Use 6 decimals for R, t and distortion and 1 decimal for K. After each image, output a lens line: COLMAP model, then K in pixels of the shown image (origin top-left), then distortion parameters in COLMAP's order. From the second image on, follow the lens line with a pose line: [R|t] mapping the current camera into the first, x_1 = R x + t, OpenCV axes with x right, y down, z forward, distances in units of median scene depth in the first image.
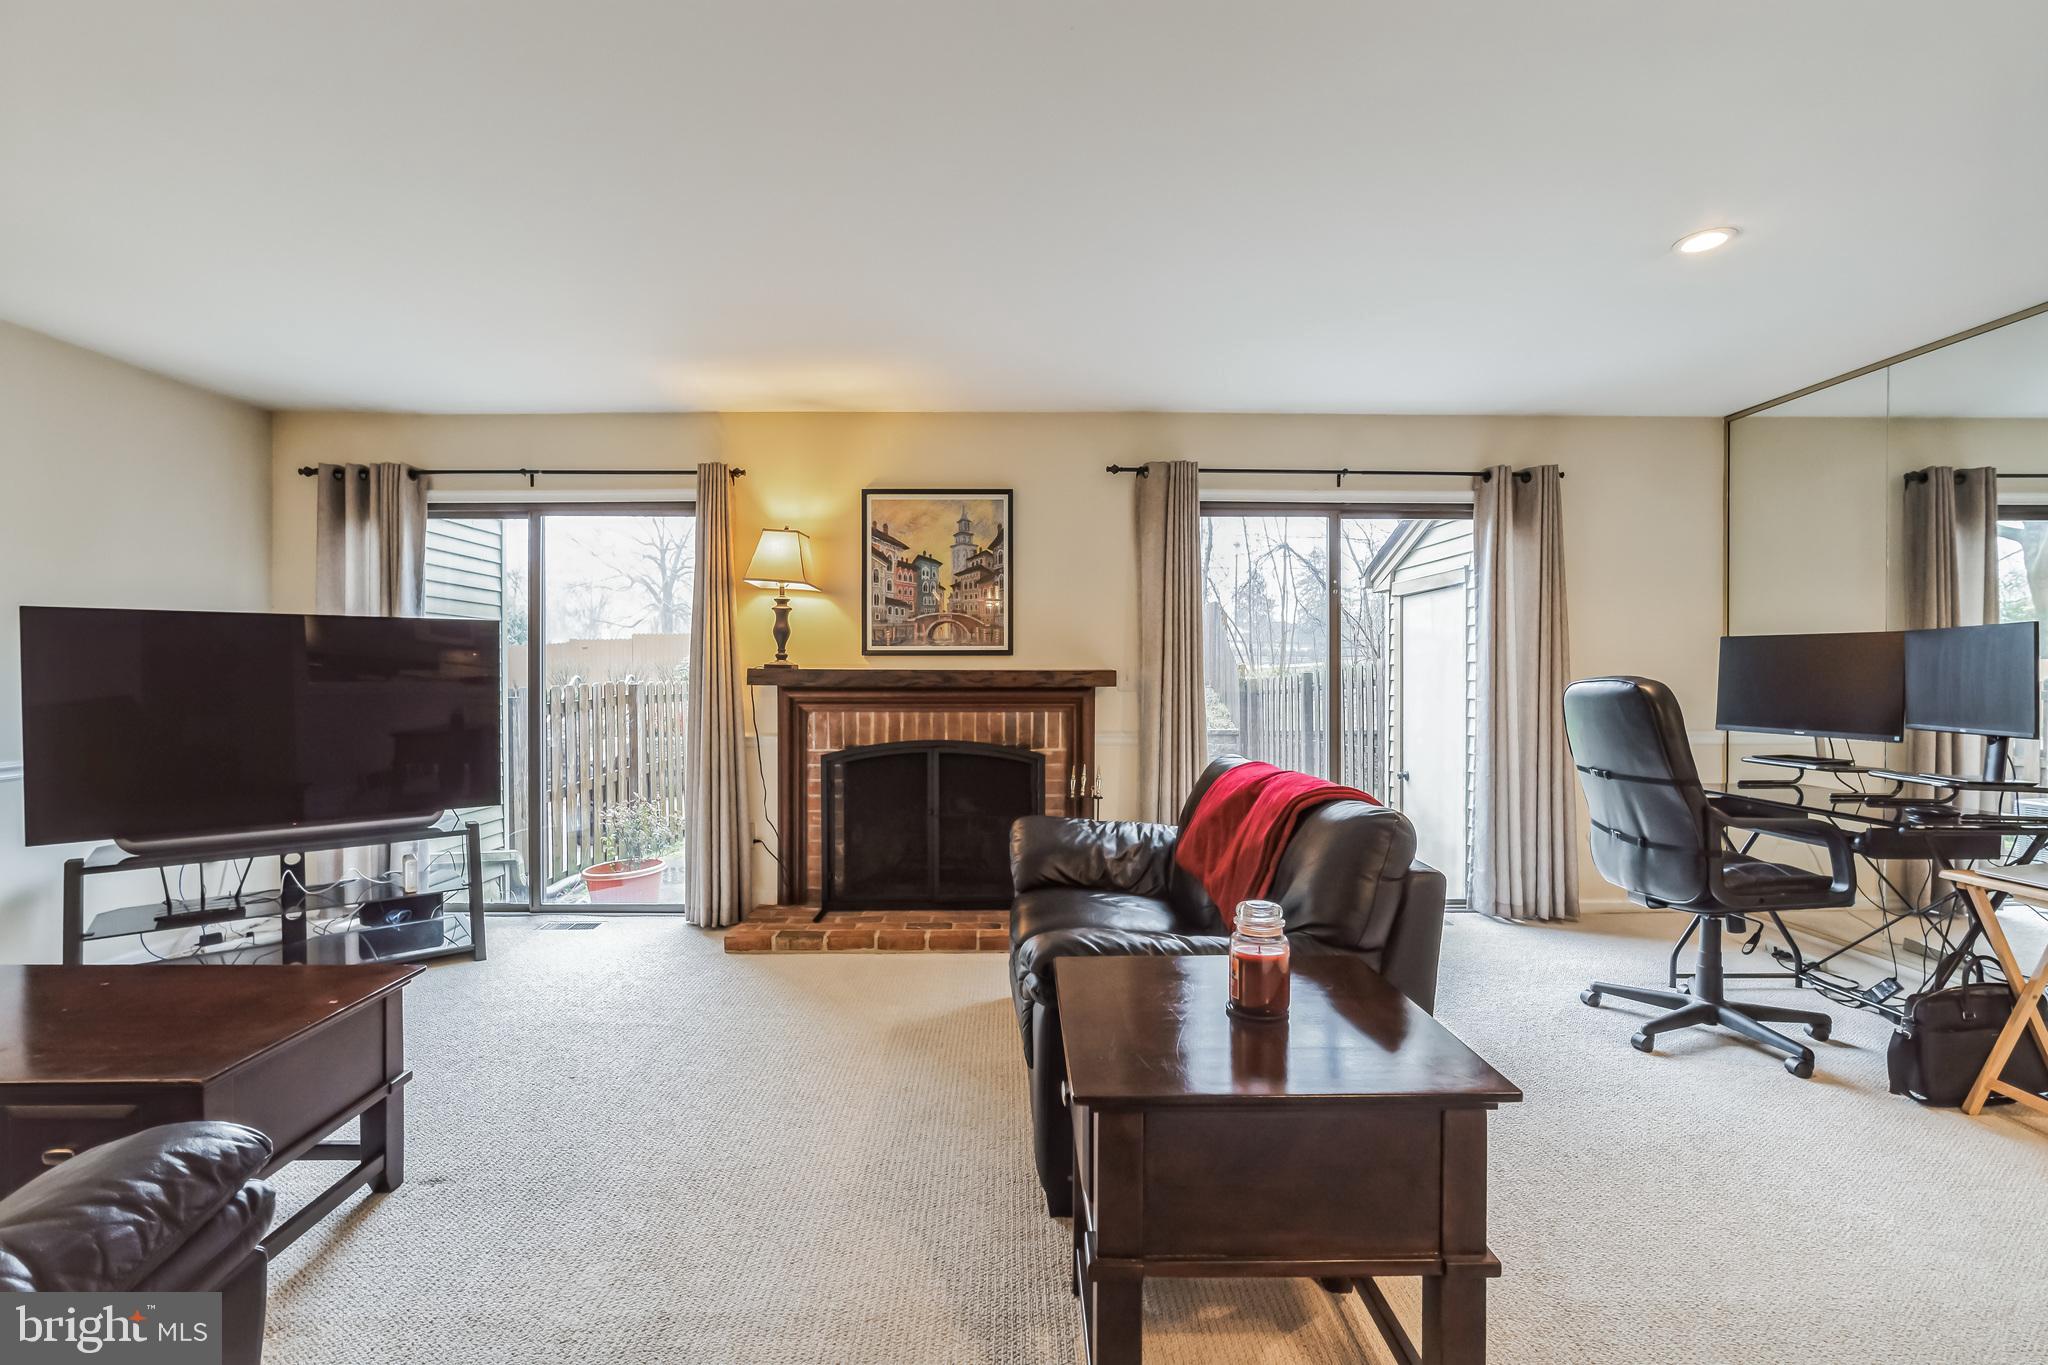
lens RADIAL K [[909.5, 0, 1023.4], [0, 909.5, 681.1], [0, 0, 1]] dist [-0.013502, 0.002242]
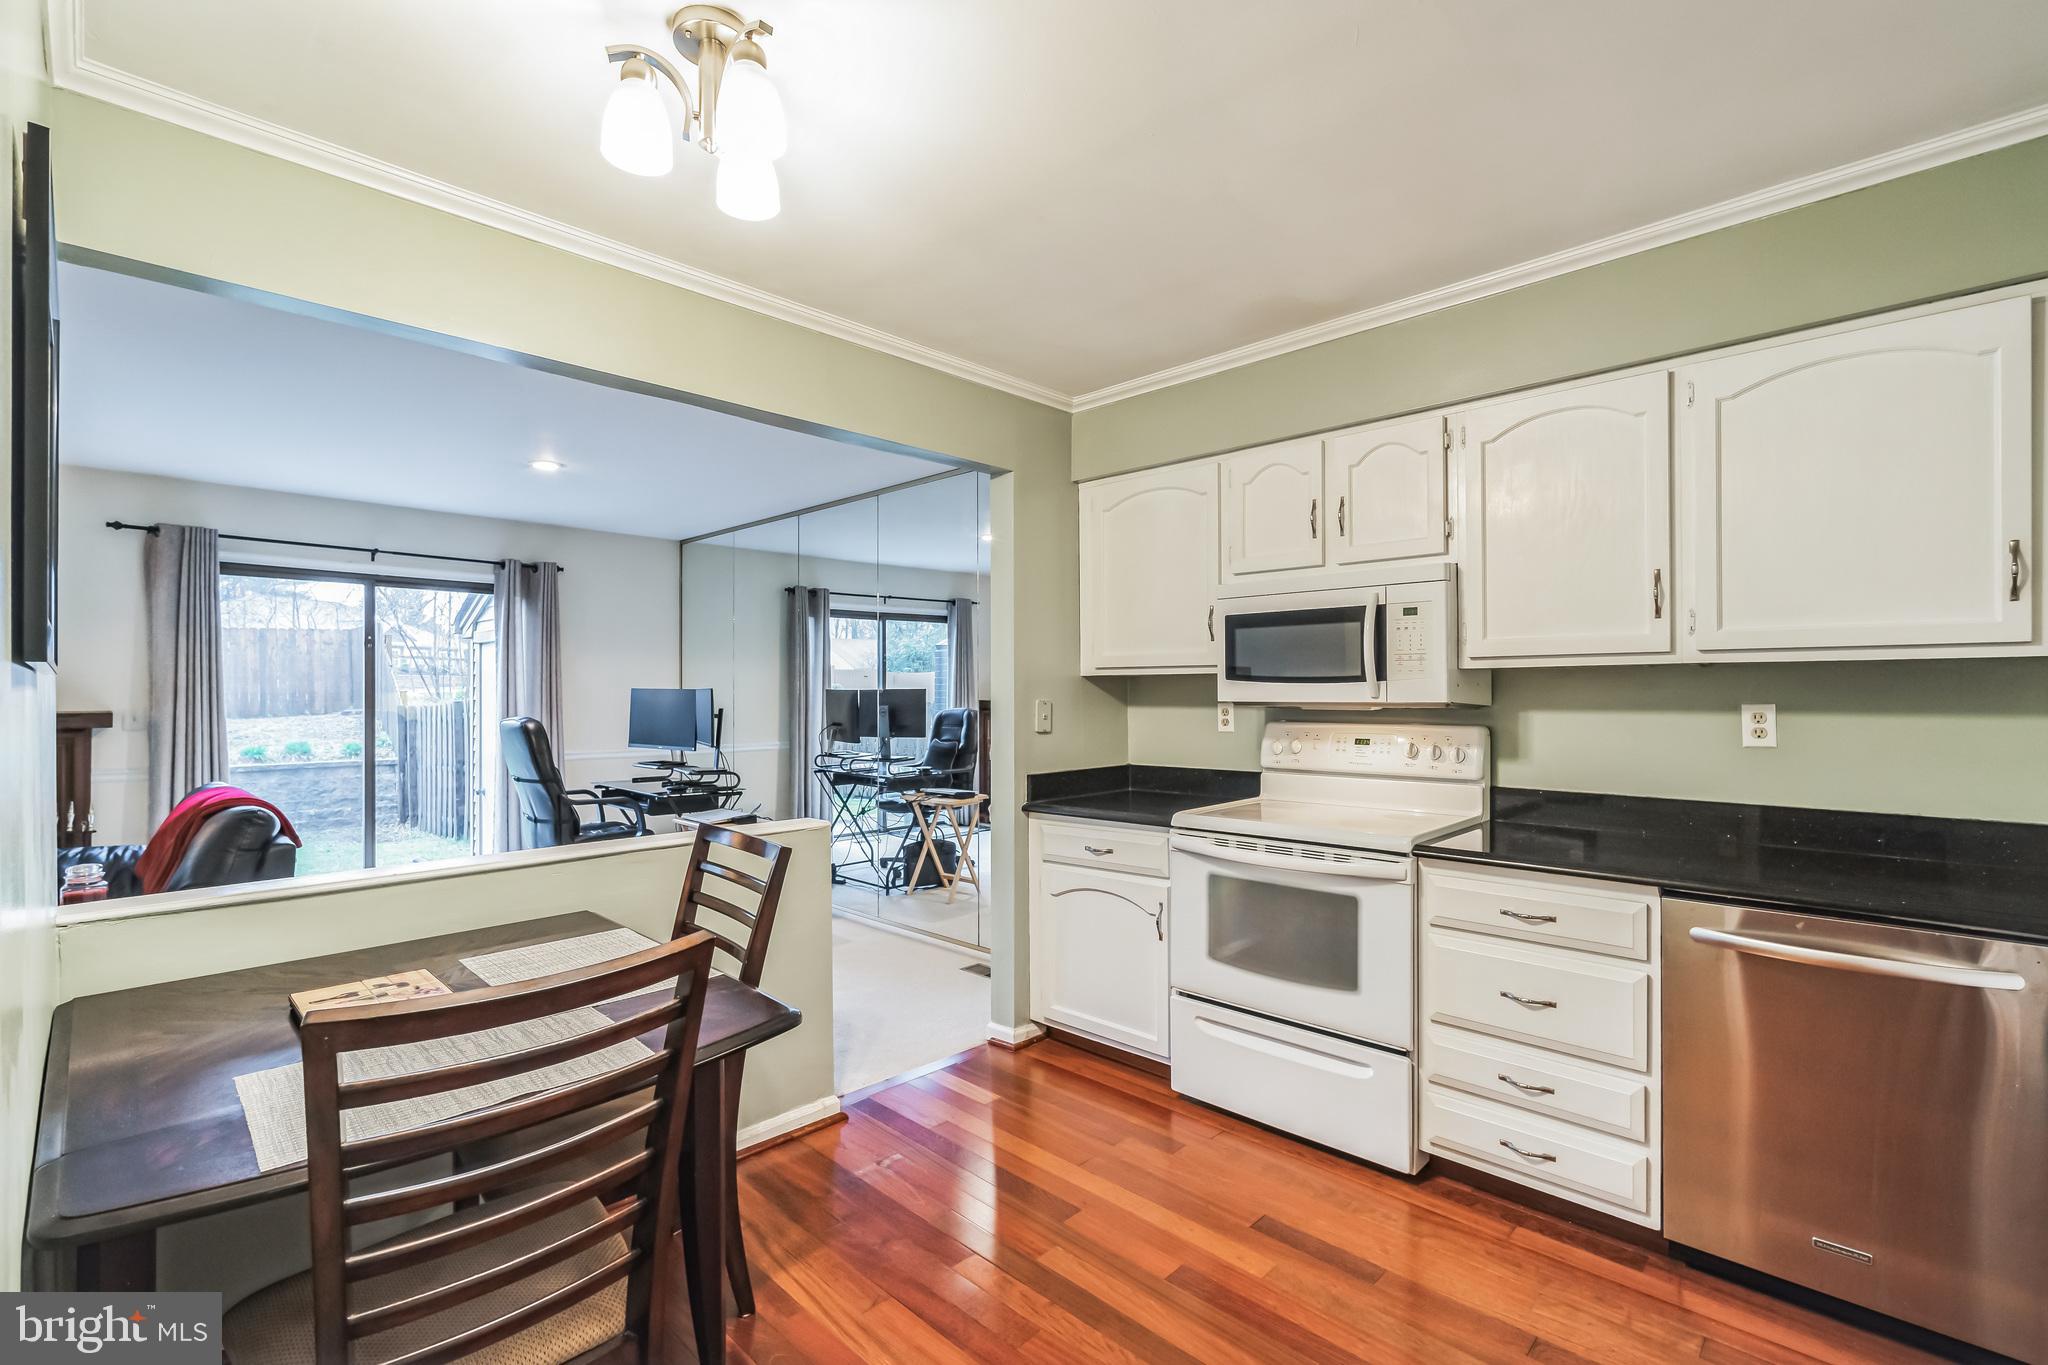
lens RADIAL K [[909.5, 0, 1029.6], [0, 909.5, 686.5], [0, 0, 1]] dist [-0.013502, 0.002242]
pose [[0.707229, 0.005259, 0.706965, 0.112415], [0.006618, 0.999879, -0.014059, -0.020164], [-0.706953, 0.014622, 0.707109, -0.510963]]
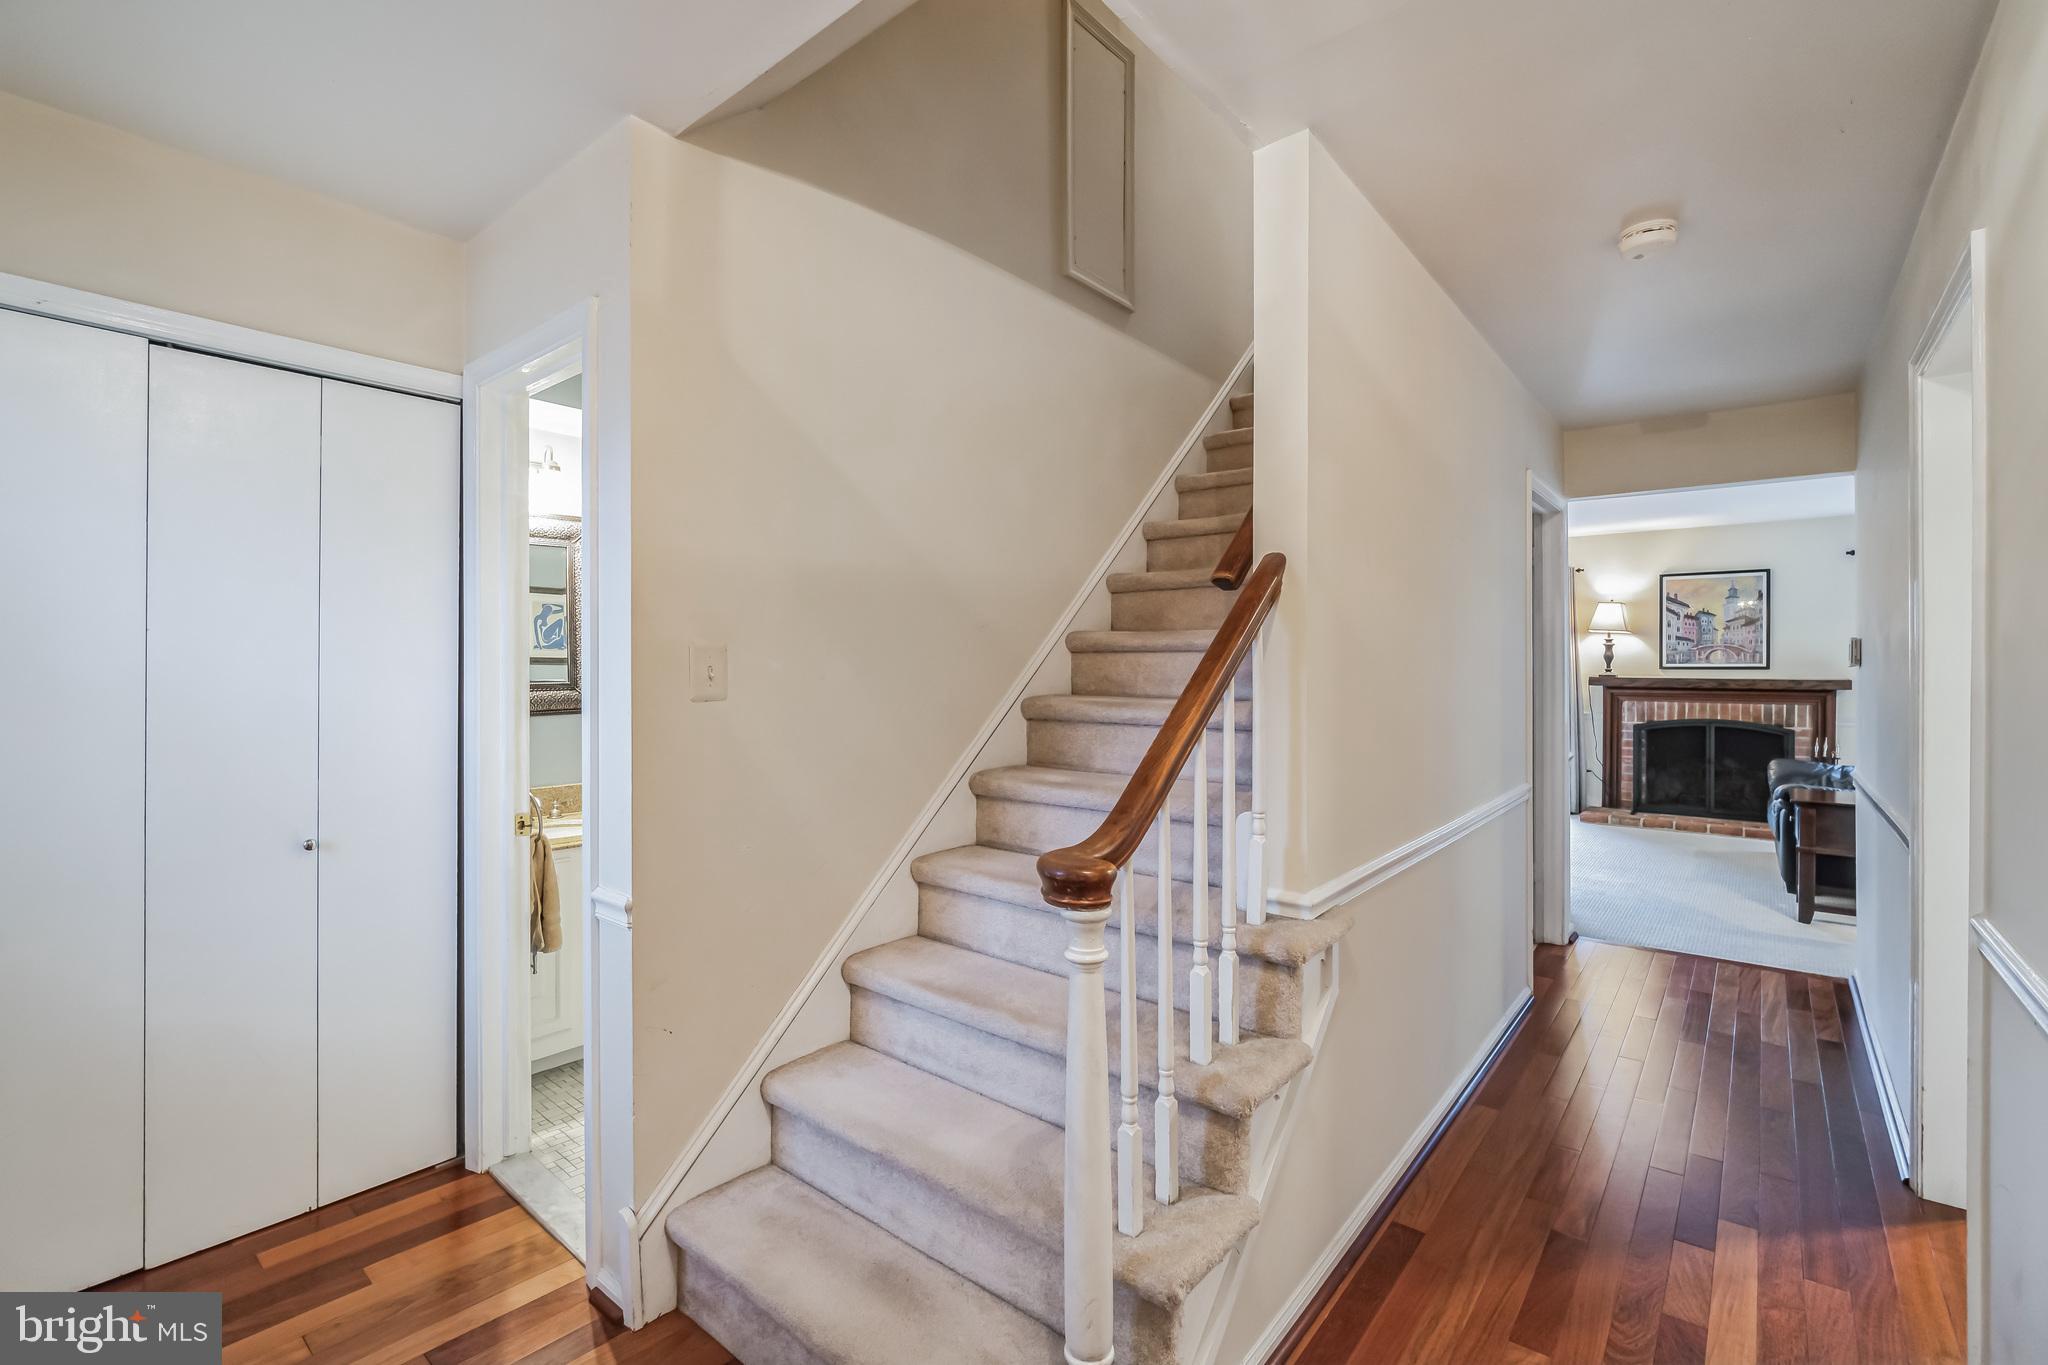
lens RADIAL K [[909.5, 0, 1022.6], [0, 909.5, 669.4], [0, 0, 1]] dist [-0.013502, 0.002242]
pose [[0.764454, 0.002637, -0.644673, 0.006836], [-0.008295, 0.999949, -0.005745, -0.008428], [0.644625, 0.009740, 0.764437, -1.123075]]
